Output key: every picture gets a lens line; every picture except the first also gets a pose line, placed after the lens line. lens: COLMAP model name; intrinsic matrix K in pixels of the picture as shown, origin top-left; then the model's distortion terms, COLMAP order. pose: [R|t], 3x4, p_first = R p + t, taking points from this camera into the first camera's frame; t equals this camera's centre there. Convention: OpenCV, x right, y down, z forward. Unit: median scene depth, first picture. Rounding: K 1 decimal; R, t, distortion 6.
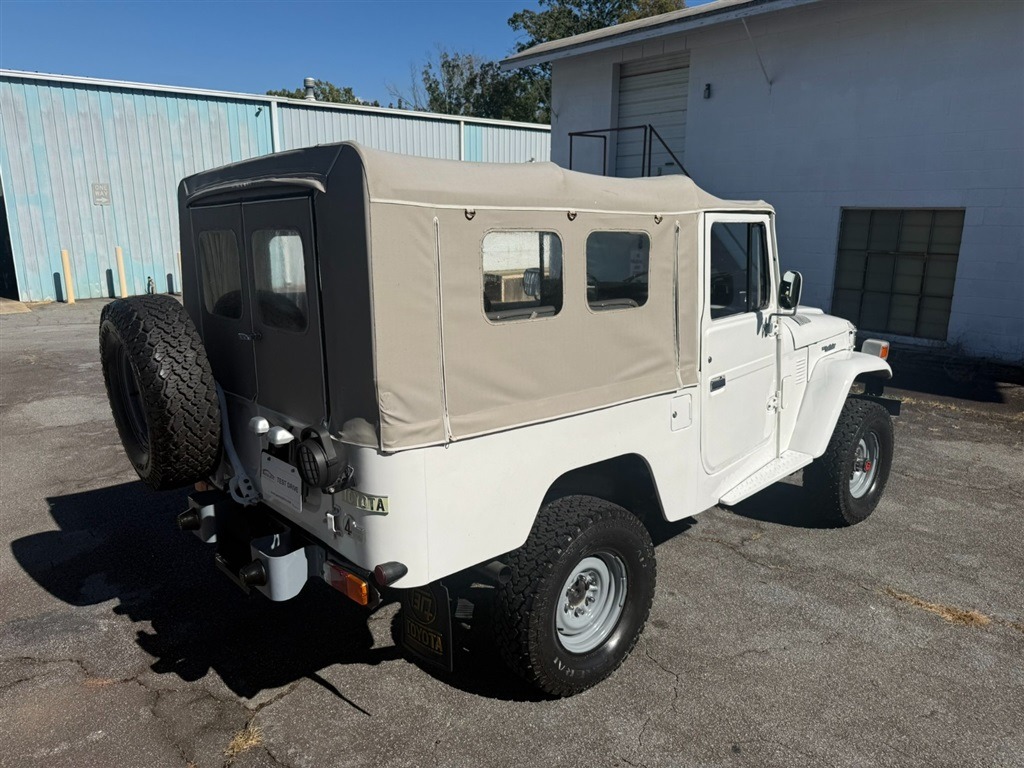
lens RADIAL K [[722.7, 0, 510.6], [0, 722.7, 389.0], [0, 0, 1]] dist [0.045348, -0.054131]
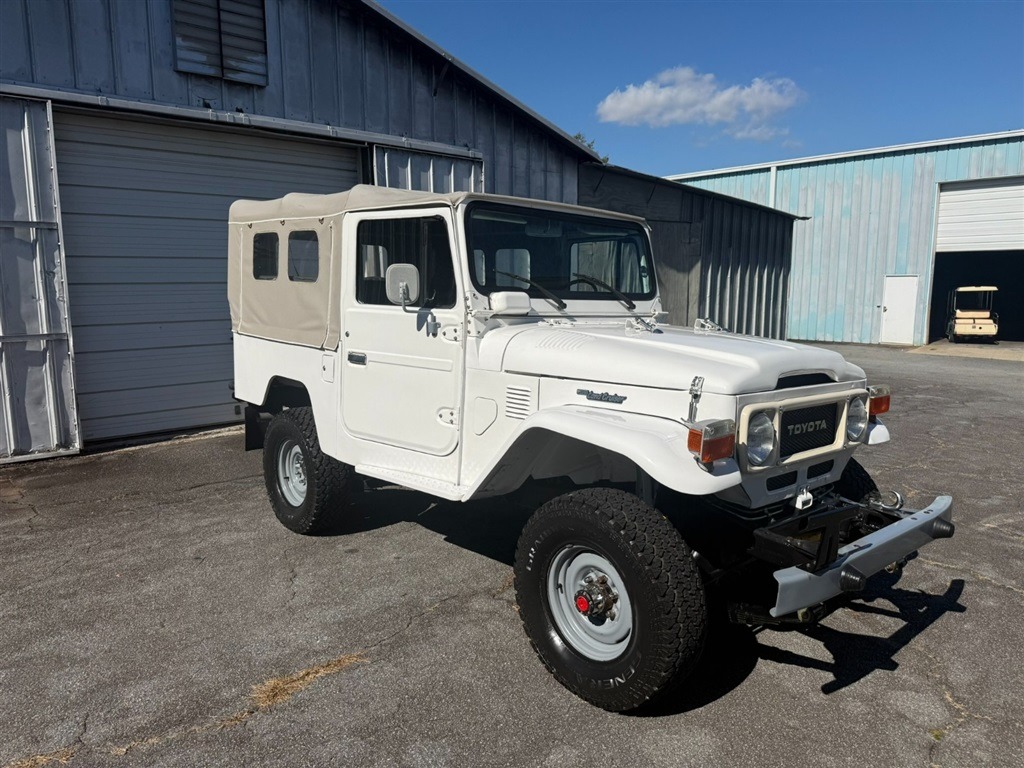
lens RADIAL K [[722.7, 0, 512.0], [0, 722.7, 388.6], [0, 0, 1]] dist [0.045348, -0.054131]
pose [[0.003993, 0.150467, -0.988607, 1.470550], [-0.232046, 0.961769, 0.145445, -0.190321], [0.972697, 0.228822, 0.038755, 1.239439]]
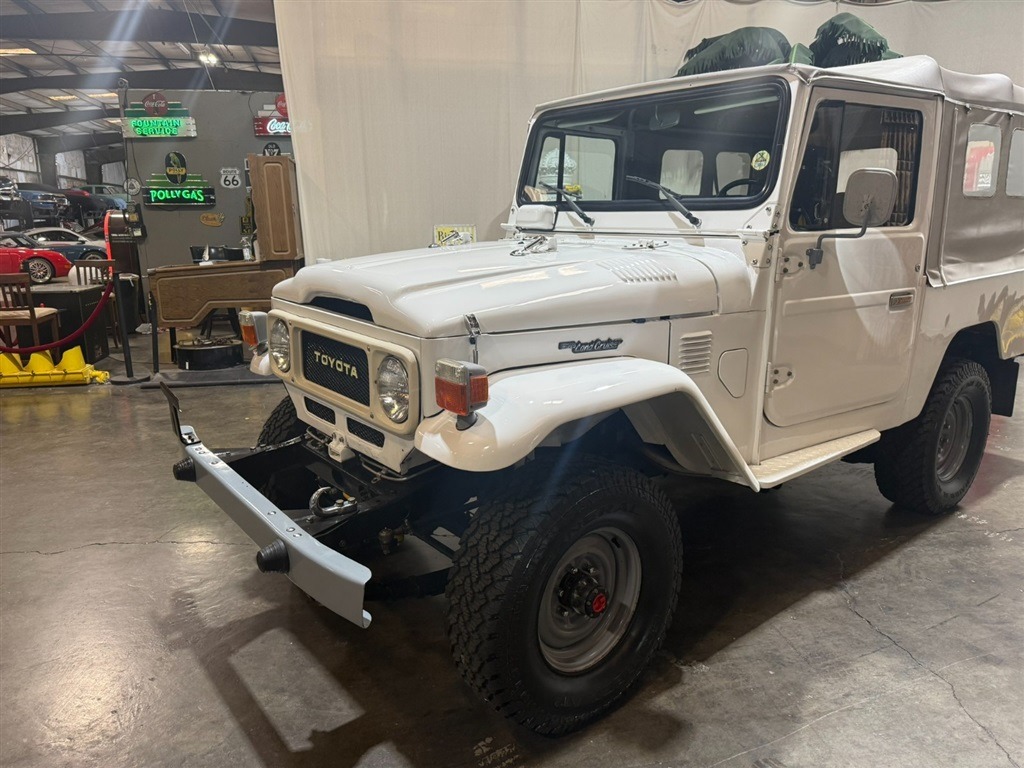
lens RADIAL K [[722.7, 0, 504.8], [0, 722.7, 390.6], [0, 0, 1]] dist [0.045348, -0.054131]
pose [[-0.997605, 0.004520, 0.069019, 0.372915], [0.034307, 0.898806, 0.437003, -0.387751], [-0.060059, 0.438324, -0.896808, 2.293718]]
